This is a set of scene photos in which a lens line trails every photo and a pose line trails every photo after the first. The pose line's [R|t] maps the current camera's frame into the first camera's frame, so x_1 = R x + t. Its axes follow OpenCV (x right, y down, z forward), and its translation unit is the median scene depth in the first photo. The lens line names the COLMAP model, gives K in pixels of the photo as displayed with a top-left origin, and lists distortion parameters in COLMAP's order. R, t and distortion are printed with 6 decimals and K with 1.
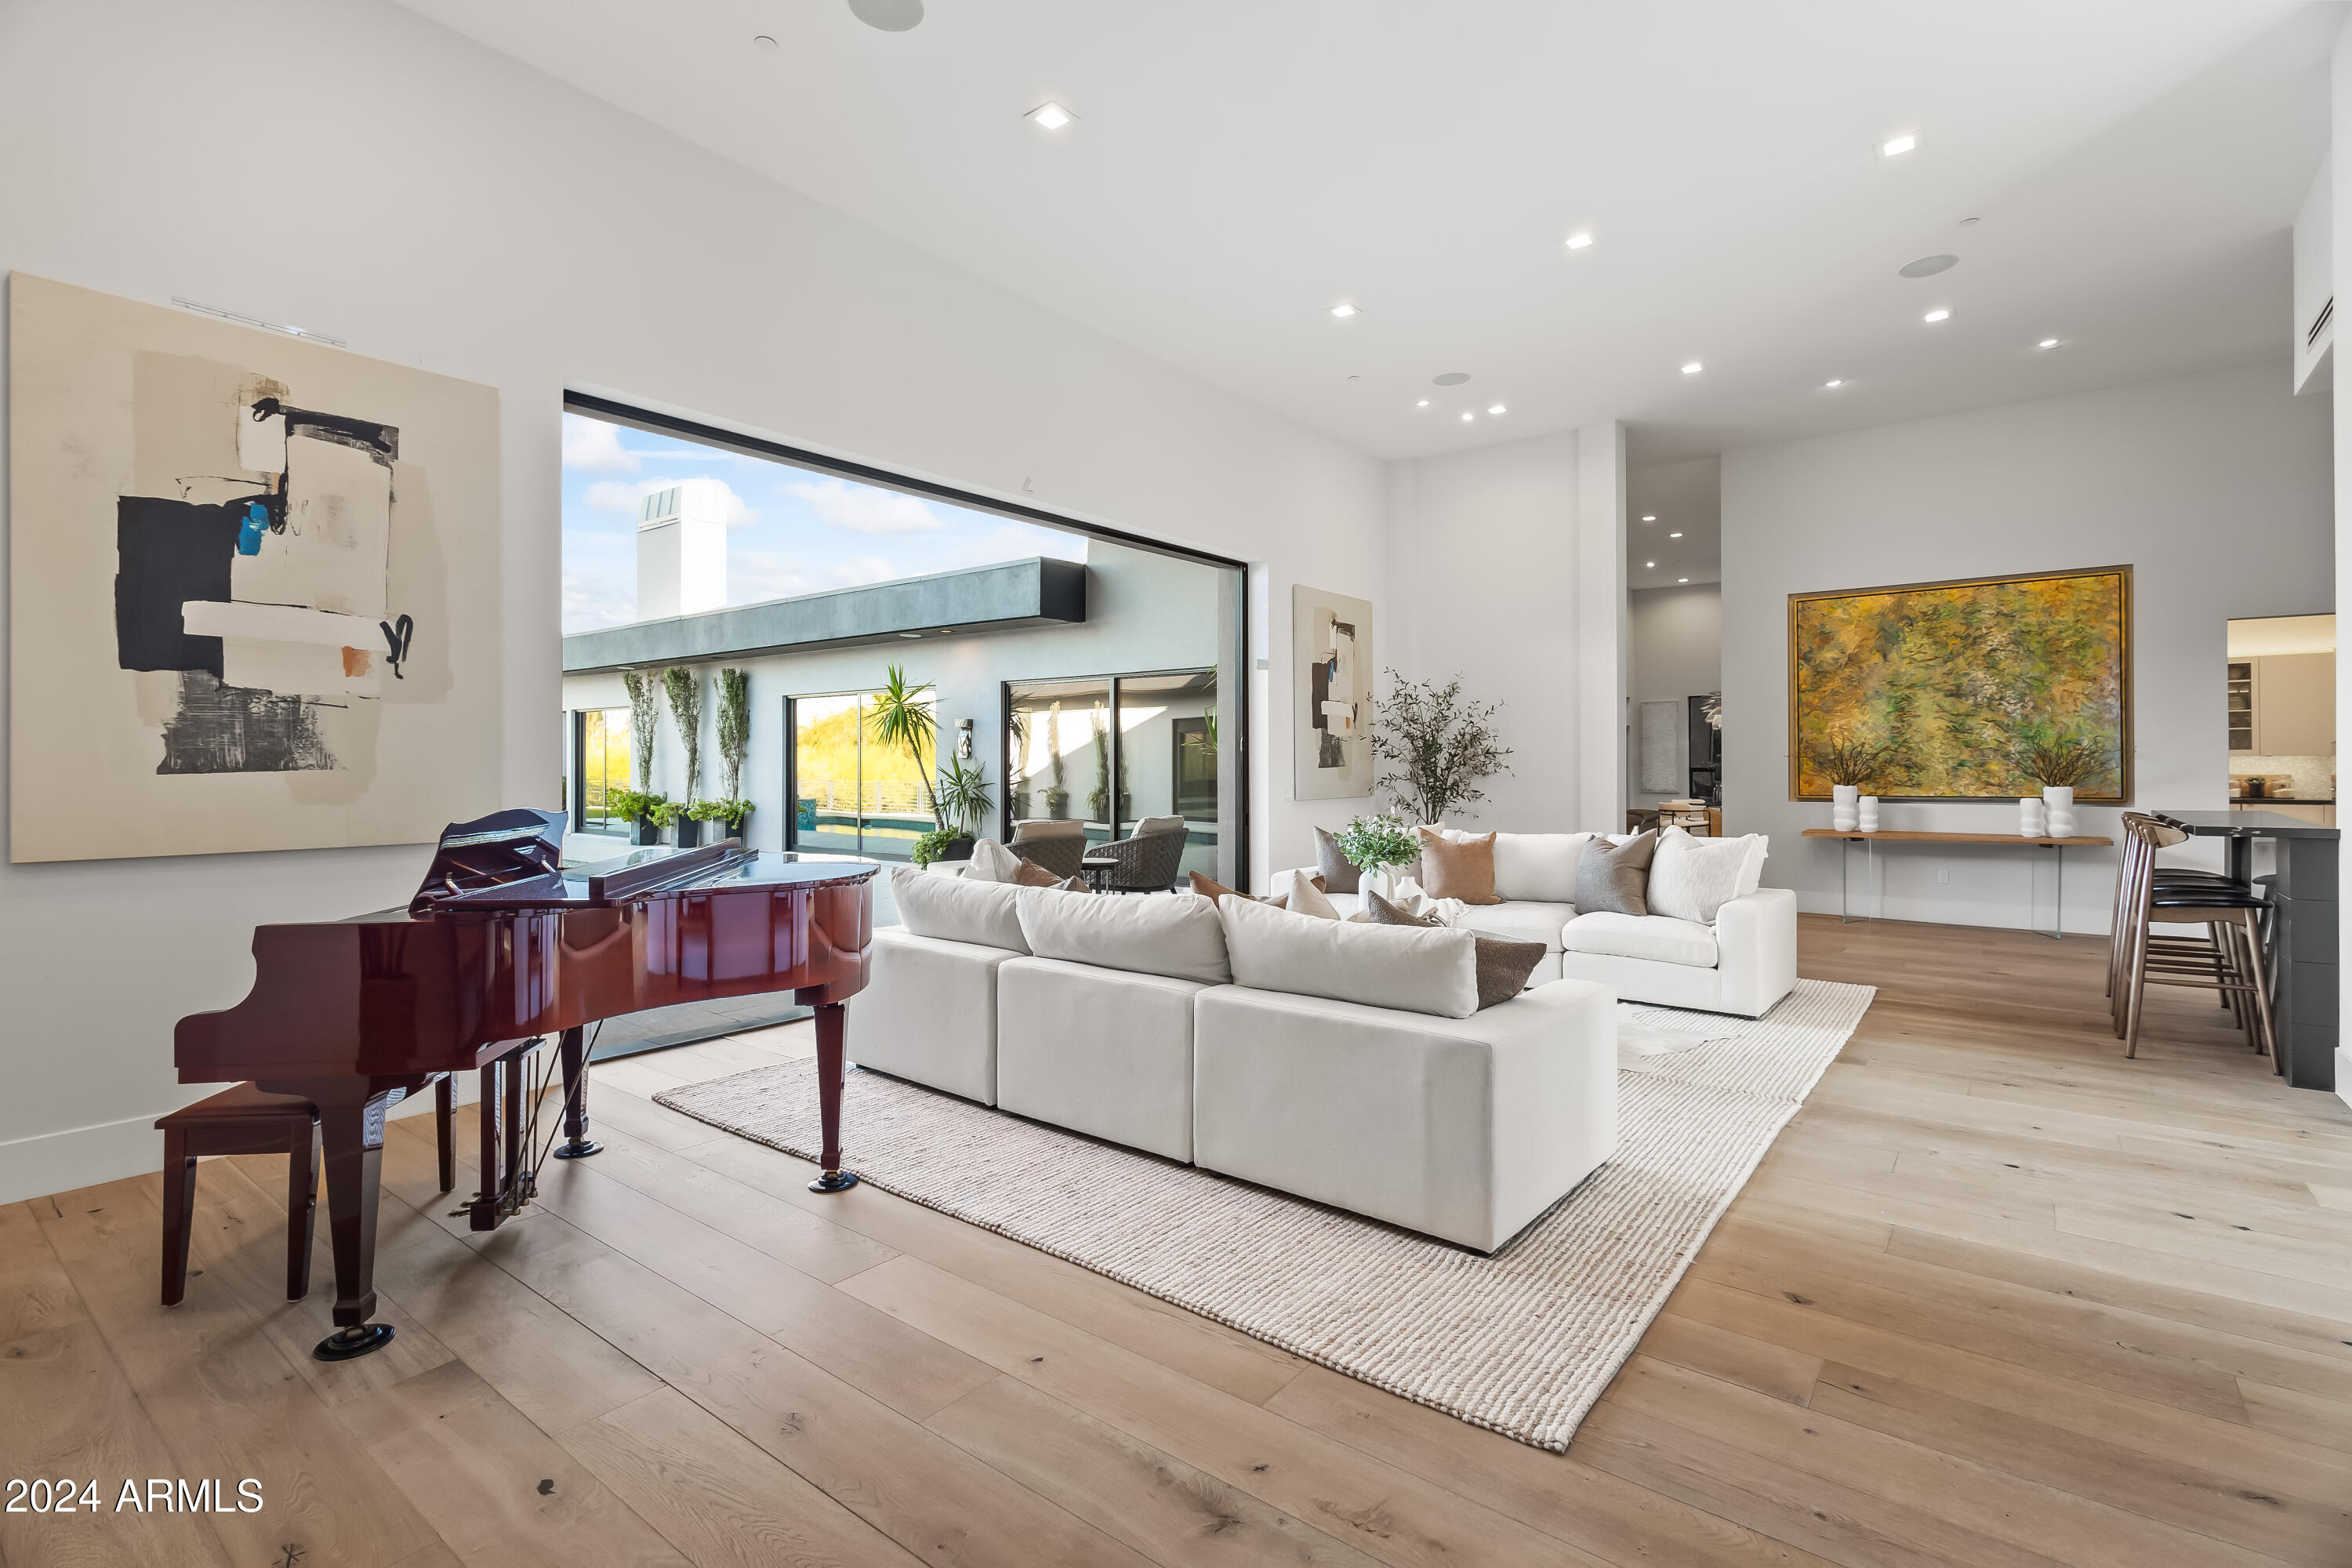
lens RADIAL K [[1099.7, 0, 1171.0], [0, 1099.7, 778.4], [0, 0, 1]] dist [-0.000409, -0.000493]
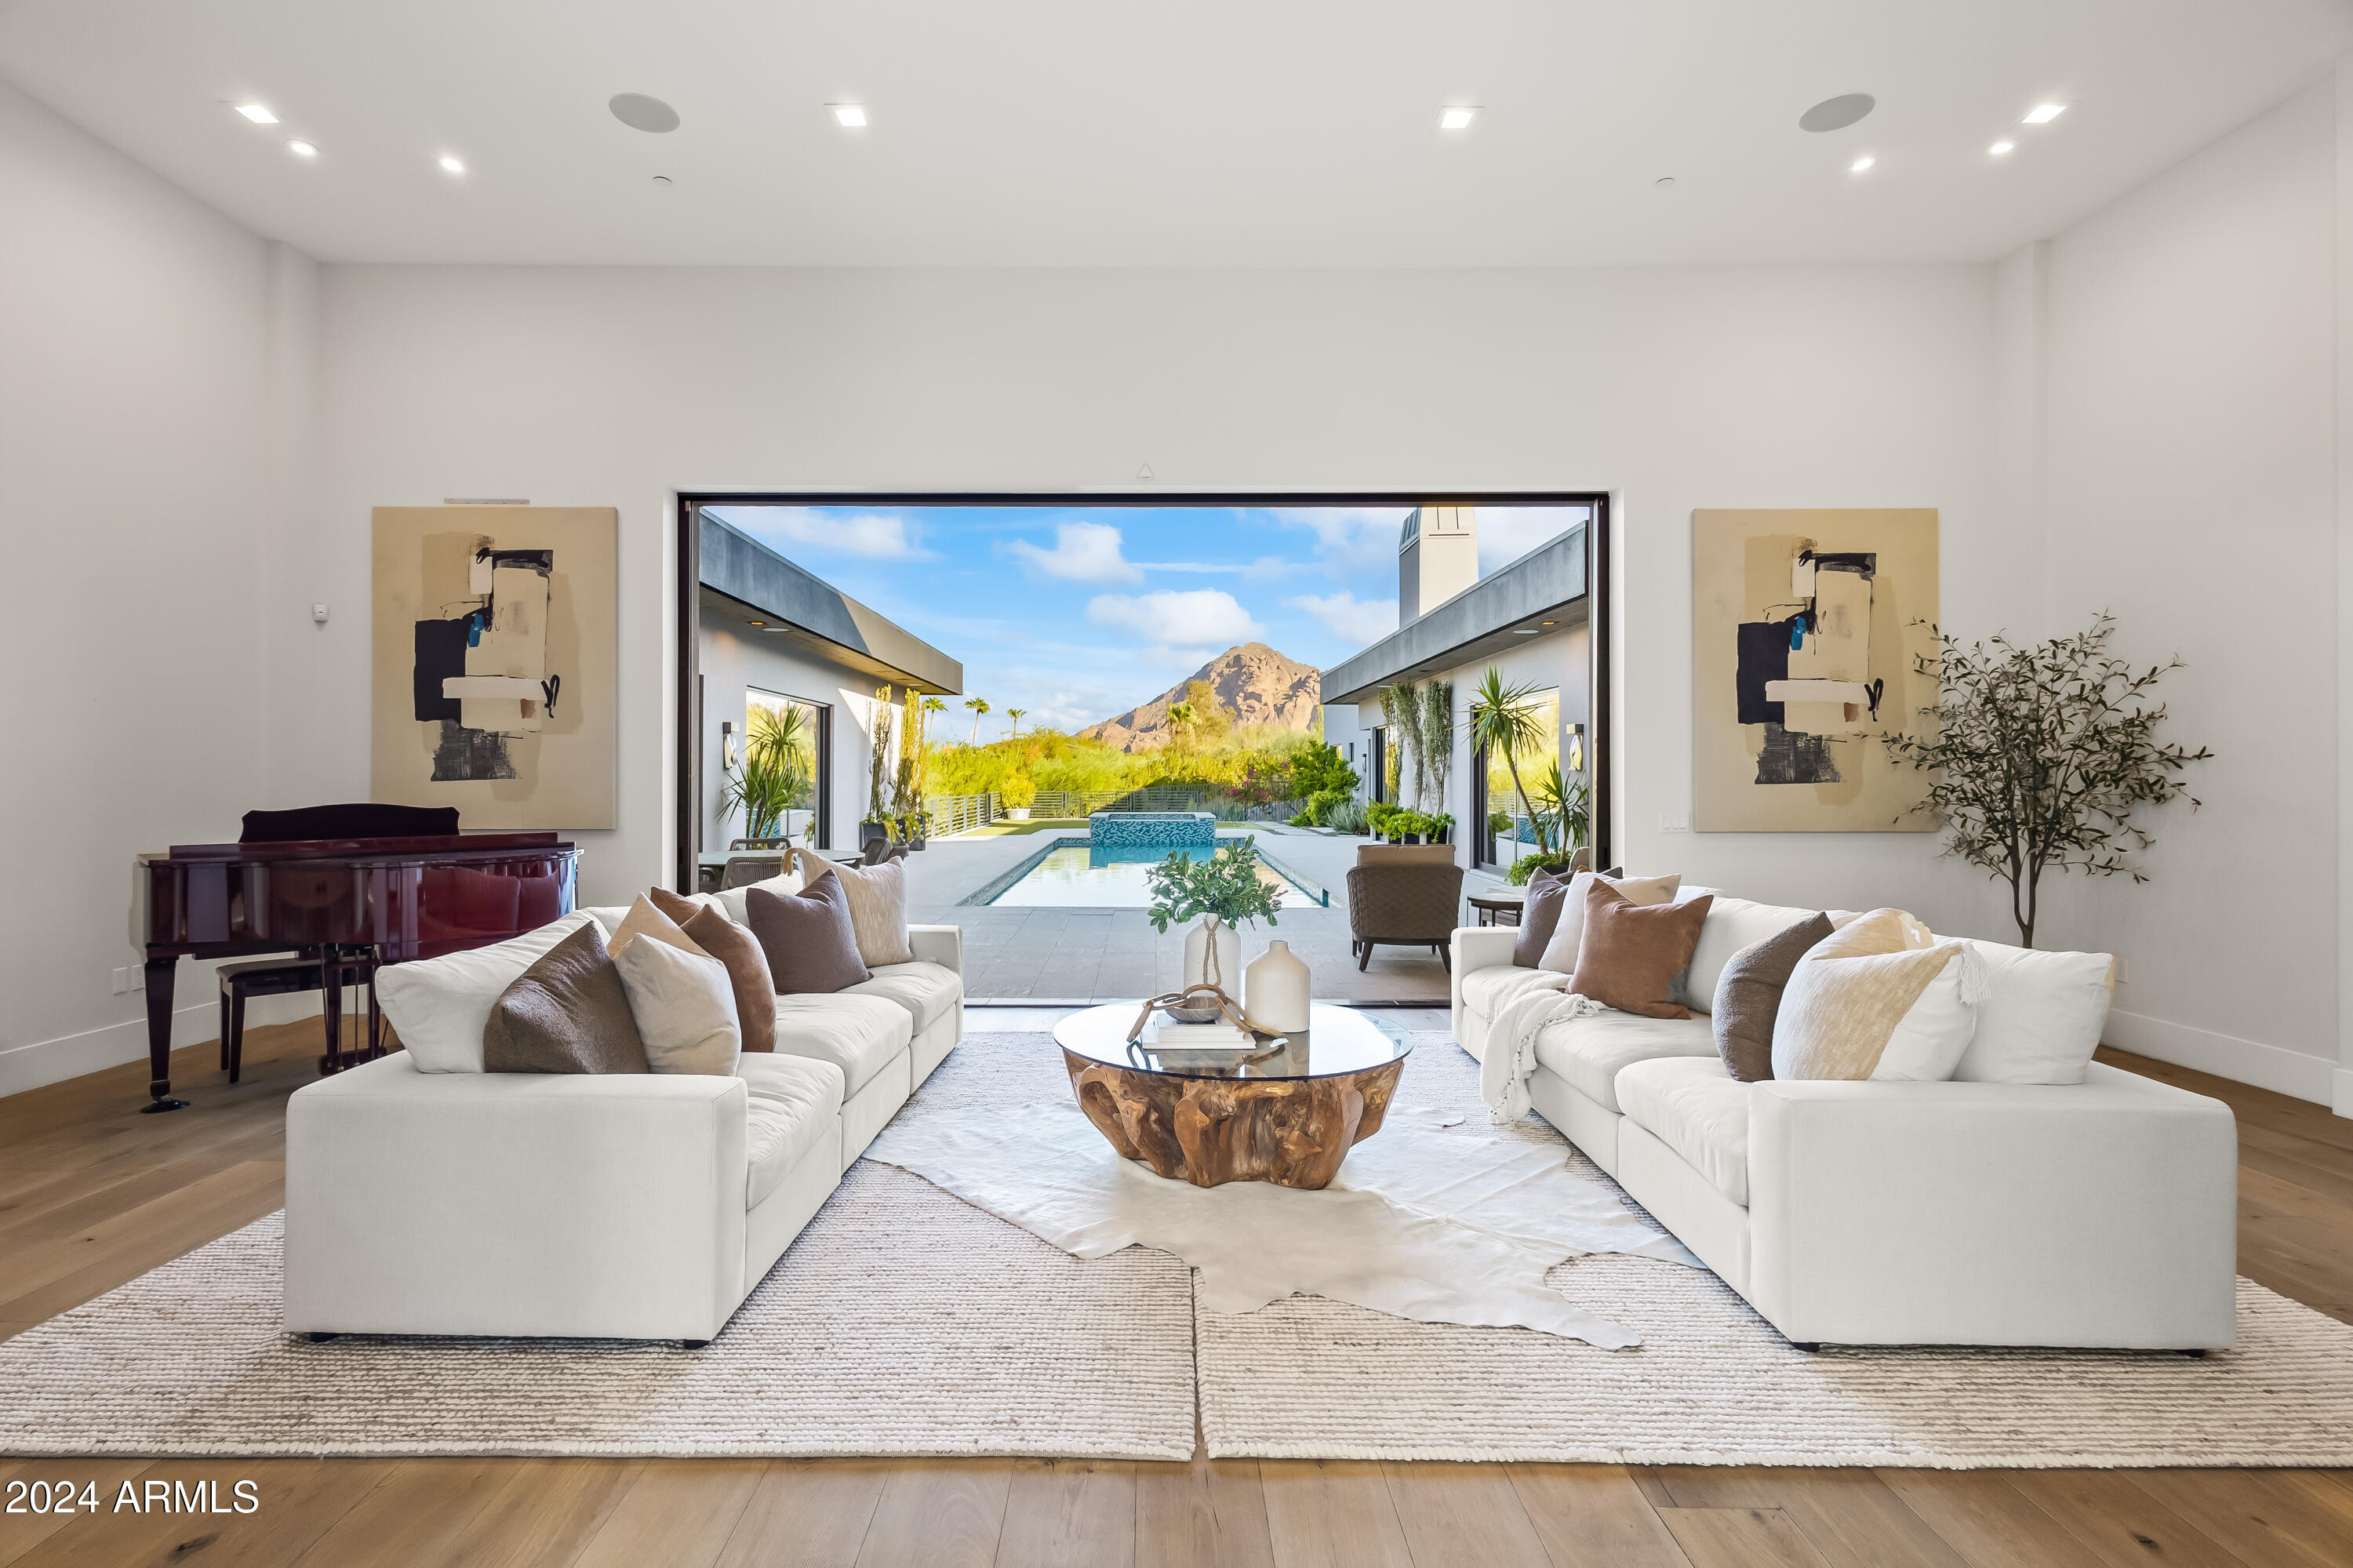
lens RADIAL K [[1100.2, 0, 1171.5], [0, 1100.2, 778.4], [0, 0, 1]] dist [-0.000409, -0.000493]
pose [[0.616009, 0.003532, -0.787731, 0.987765], [-0.012464, 0.999908, -0.005263, -0.011762], [0.787641, 0.013061, 0.615996, 0.745280]]
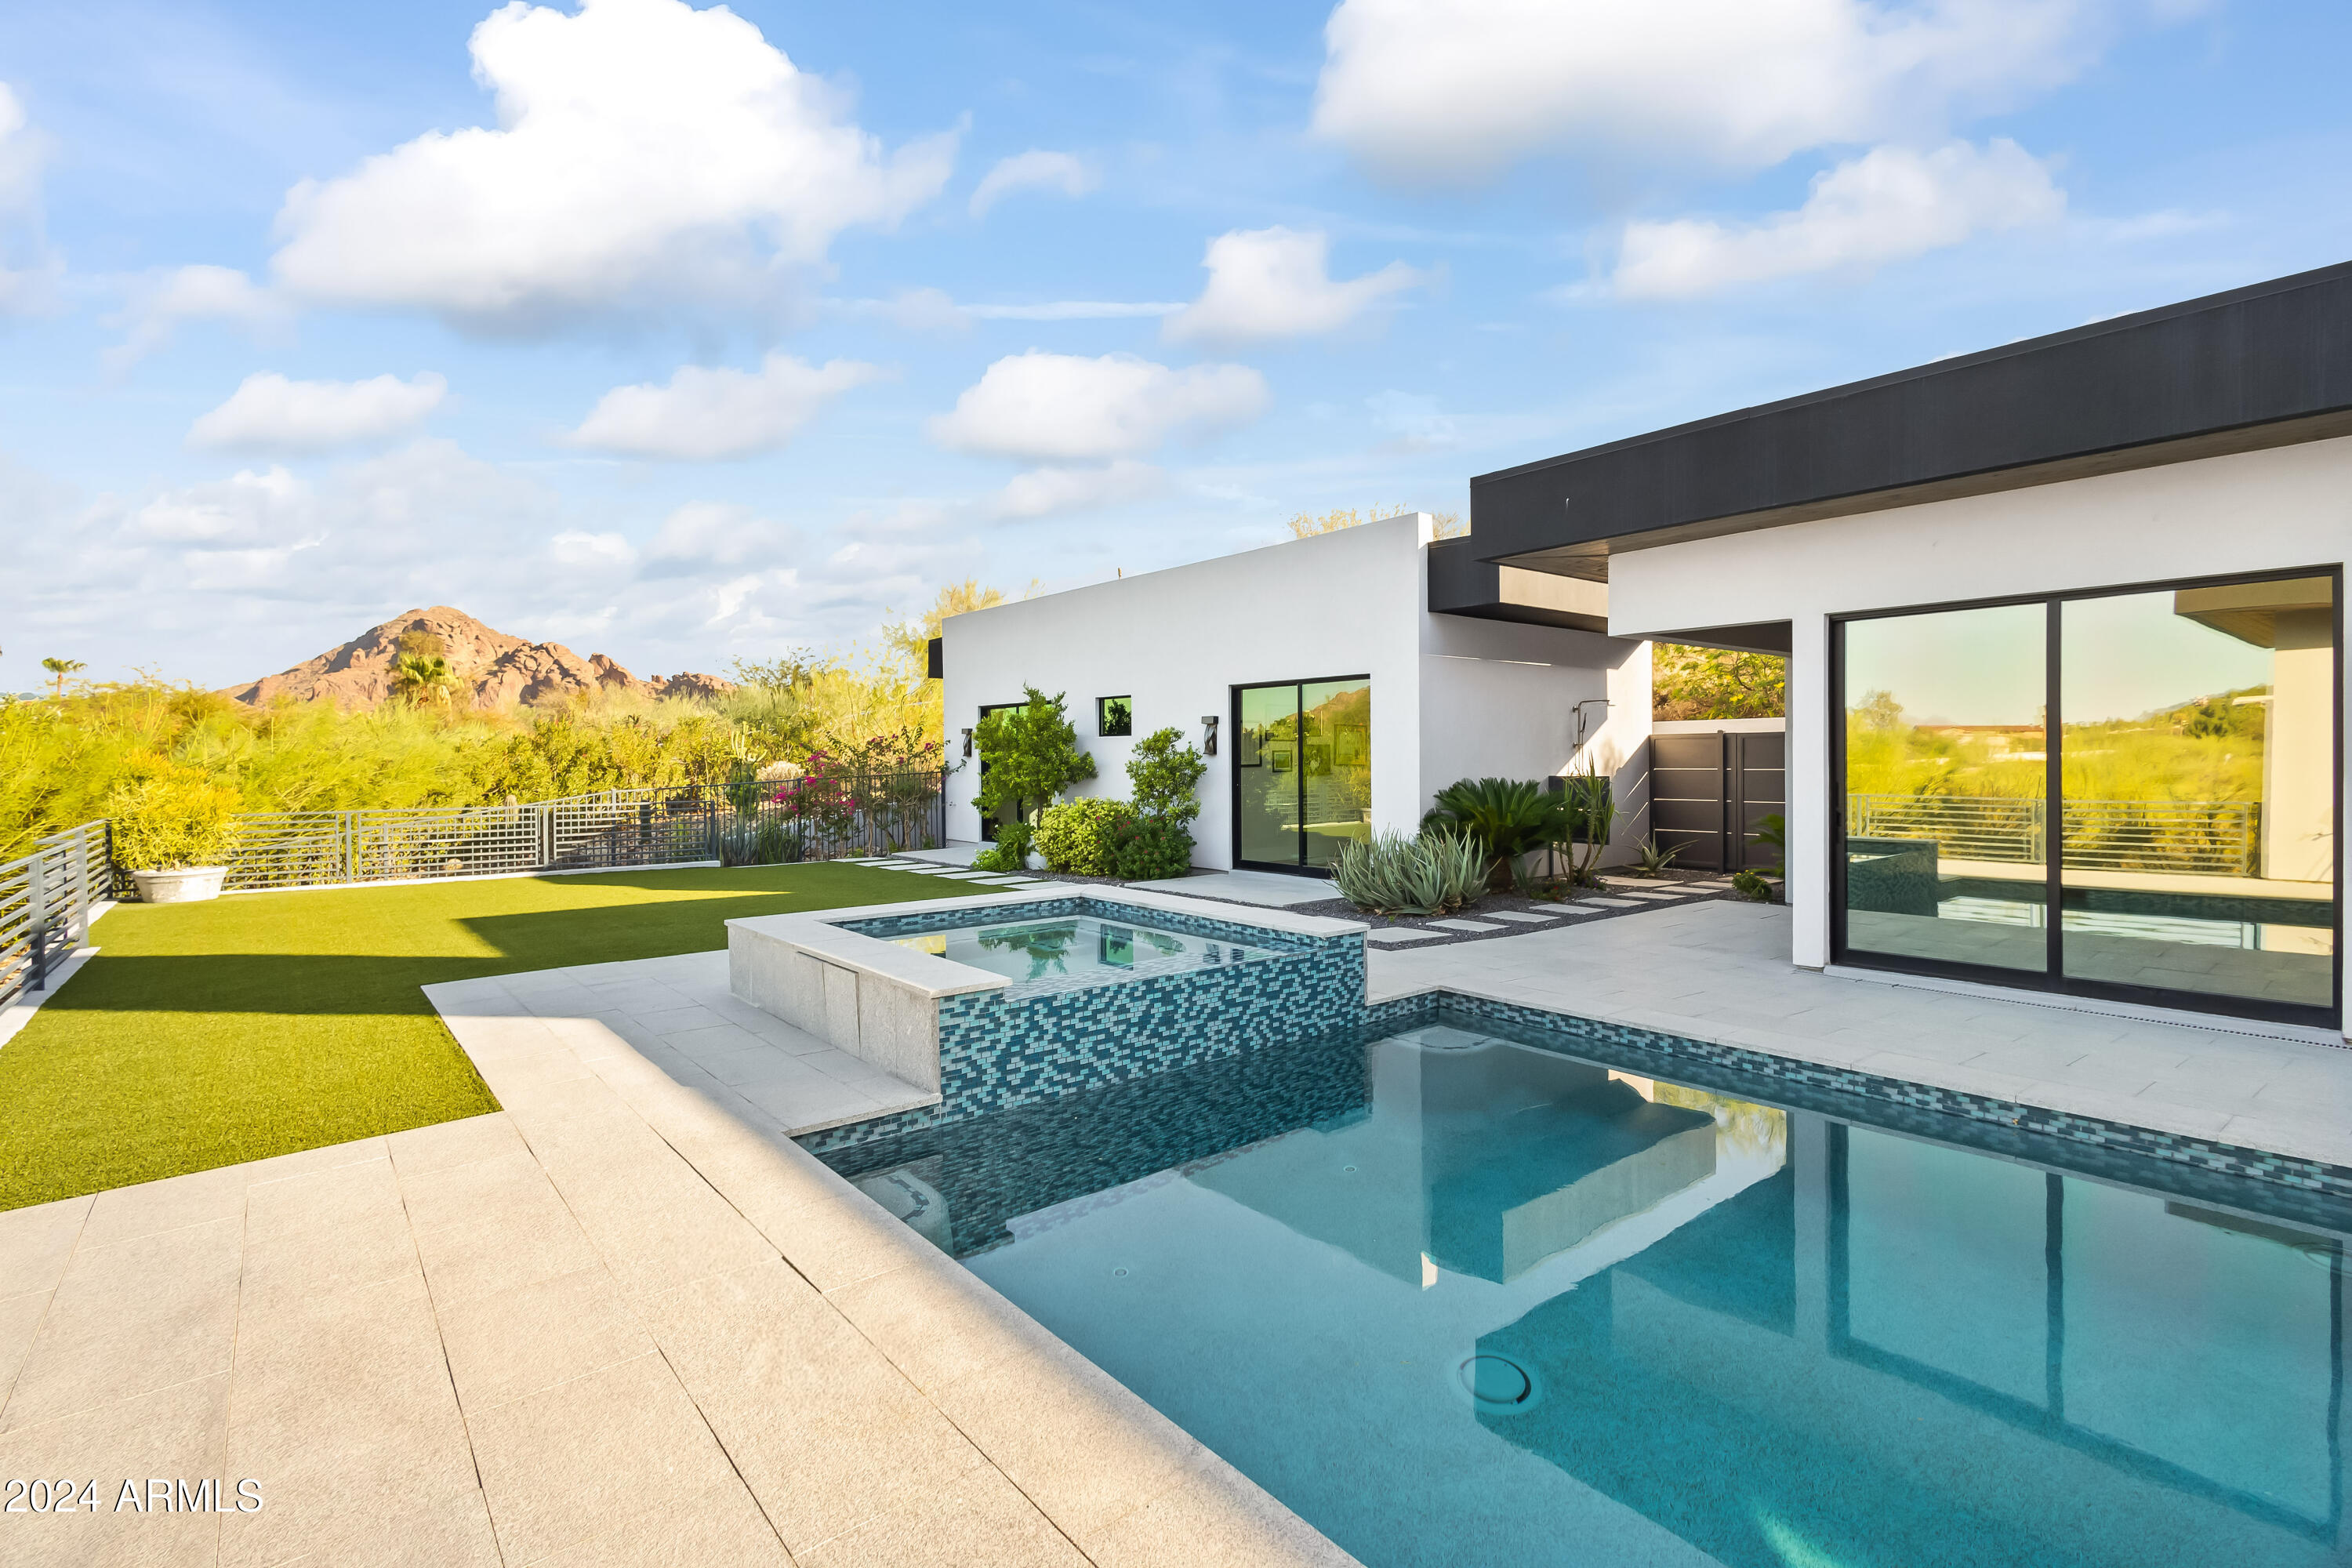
lens RADIAL K [[1074.2, 0, 1176.0], [0, 1074.2, 784.0], [0, 0, 1]] dist [-0.001037, -0.000331]
pose [[0.972380, 0.001051, -0.233400, -2.788374], [0.001142, 0.999956, 0.009258, -0.047125], [0.233399, -0.009268, 0.972337, 2.679815]]
